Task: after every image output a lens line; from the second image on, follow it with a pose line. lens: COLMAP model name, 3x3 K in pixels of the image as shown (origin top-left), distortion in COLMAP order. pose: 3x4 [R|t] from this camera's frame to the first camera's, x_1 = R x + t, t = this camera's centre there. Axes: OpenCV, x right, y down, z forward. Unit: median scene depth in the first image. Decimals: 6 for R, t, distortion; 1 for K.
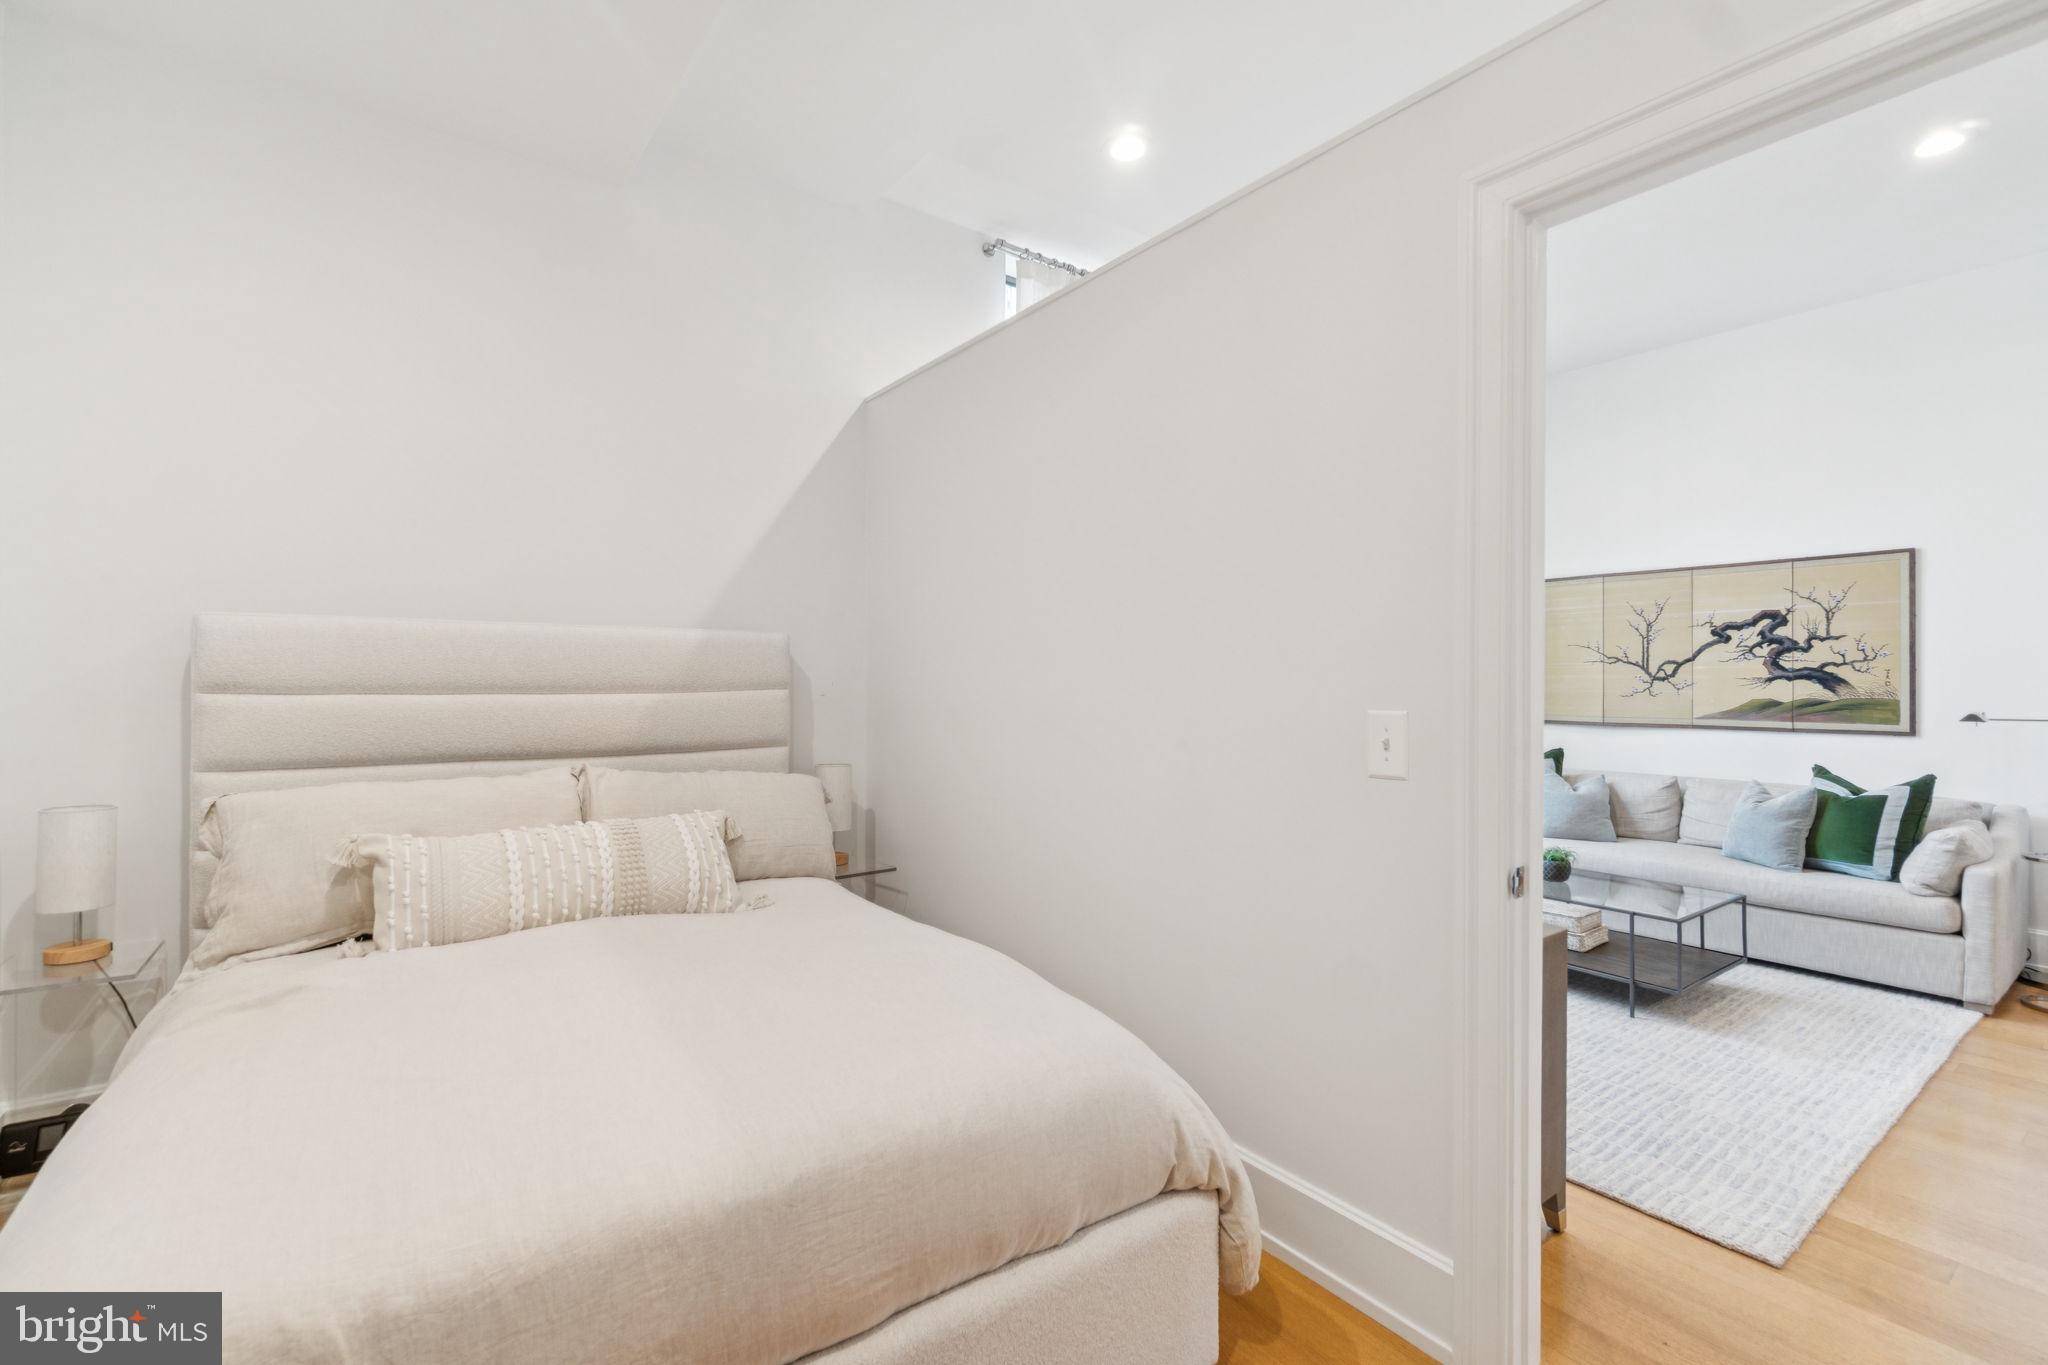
lens RADIAL K [[890.4, 0, 1014.8], [0, 890.4, 679.4], [0, 0, 1]] dist [-0.006507, -0.000309]
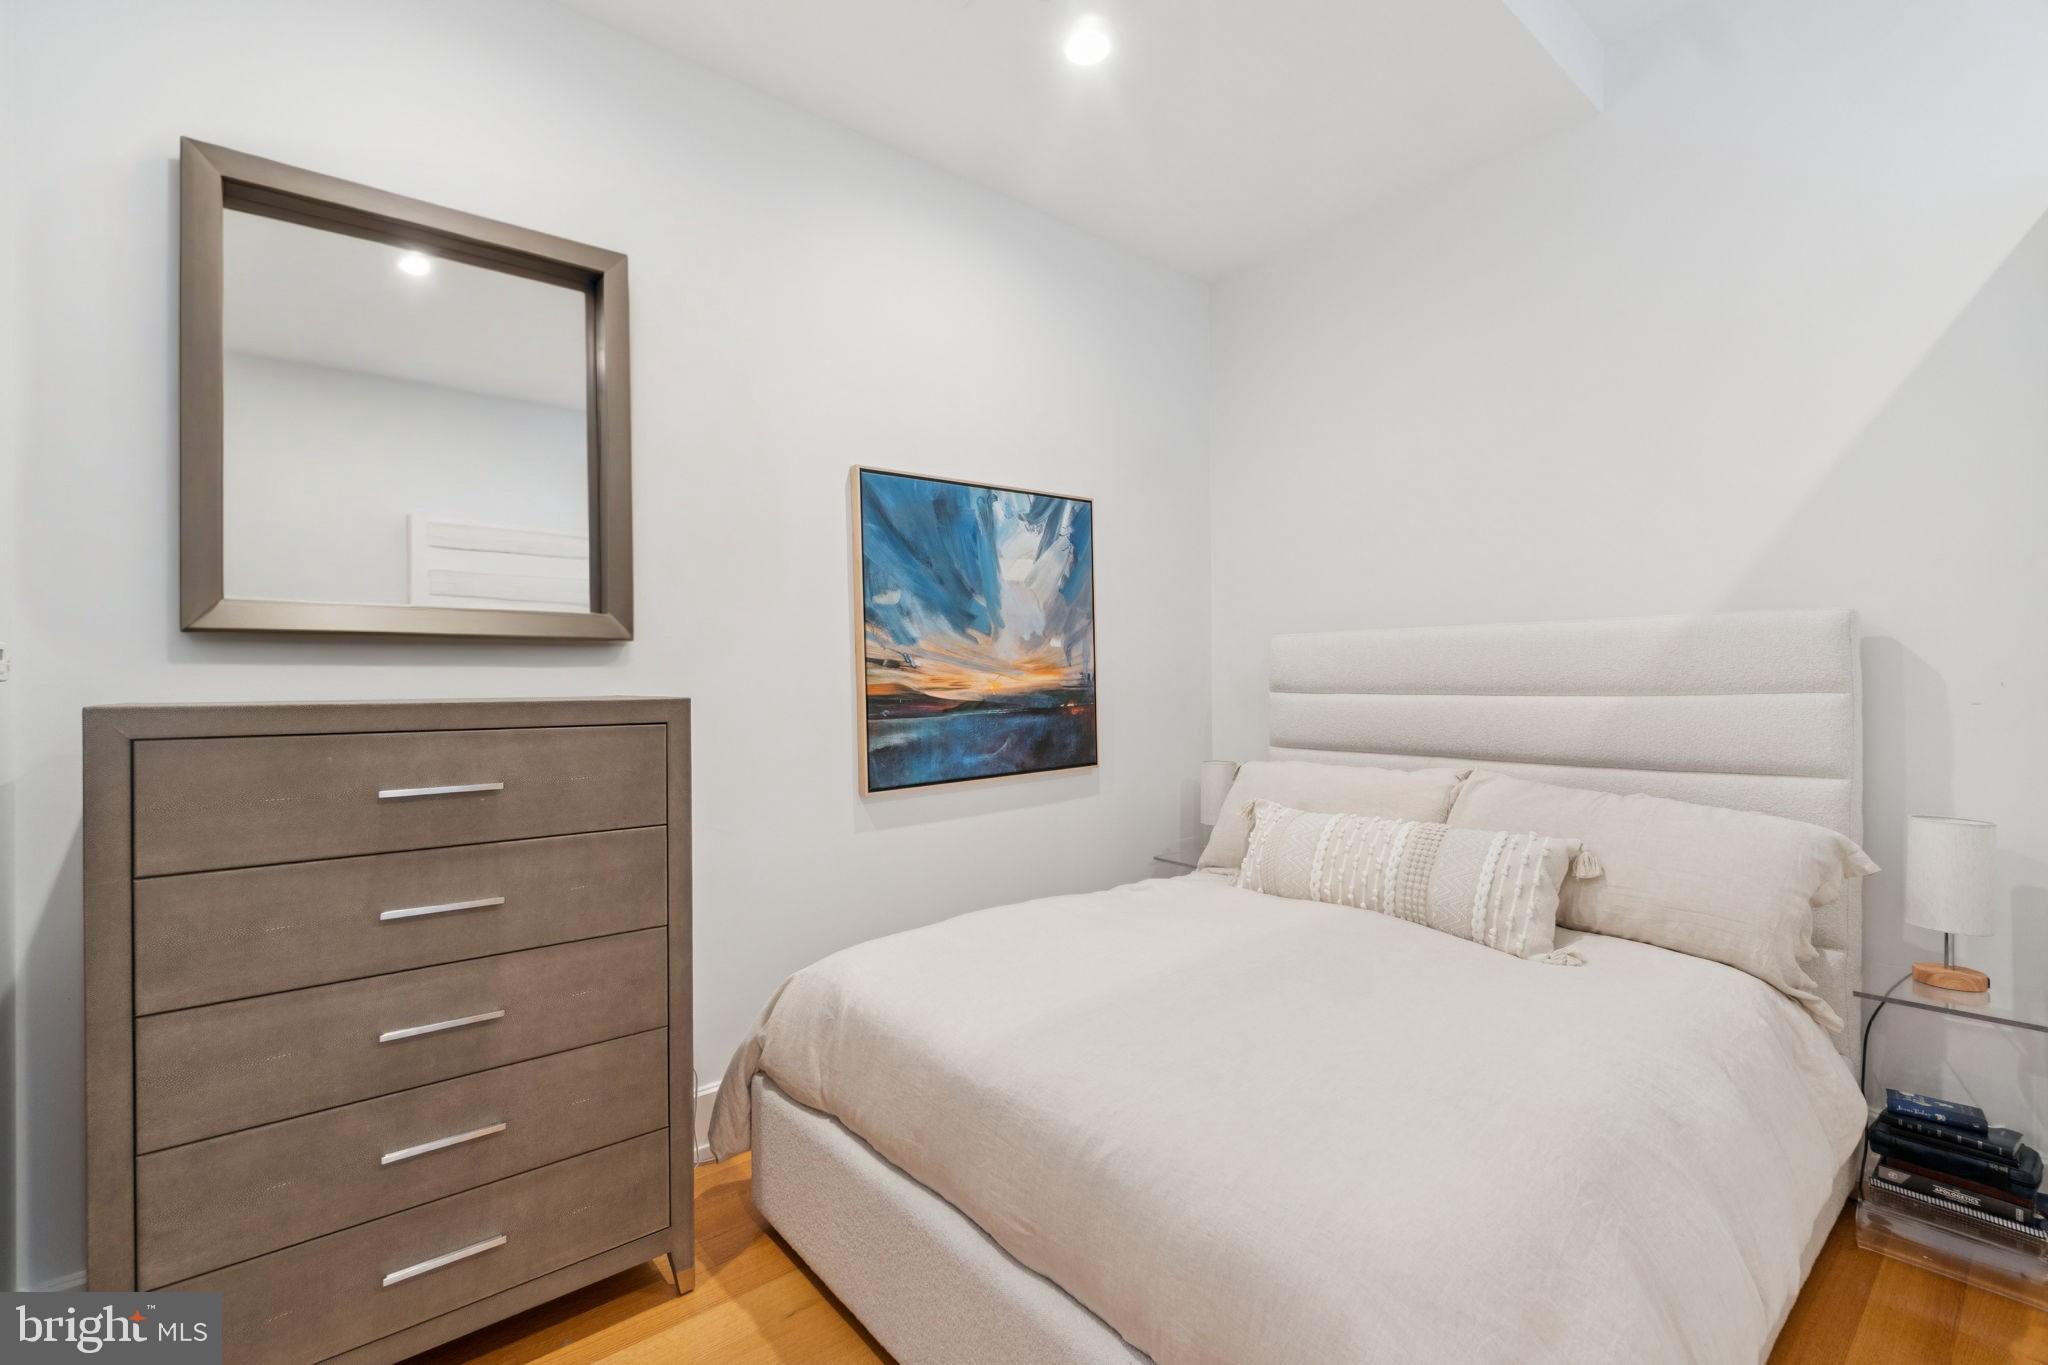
lens RADIAL K [[890.4, 0, 1014.8], [0, 890.4, 679.4], [0, 0, 1]] dist [-0.006507, -0.000309]
pose [[0.072551, -0.008102, -0.997332, 0.494681], [0.005291, 0.999956, -0.007738, 0.004254], [0.997351, -0.004715, 0.072591, 0.475246]]
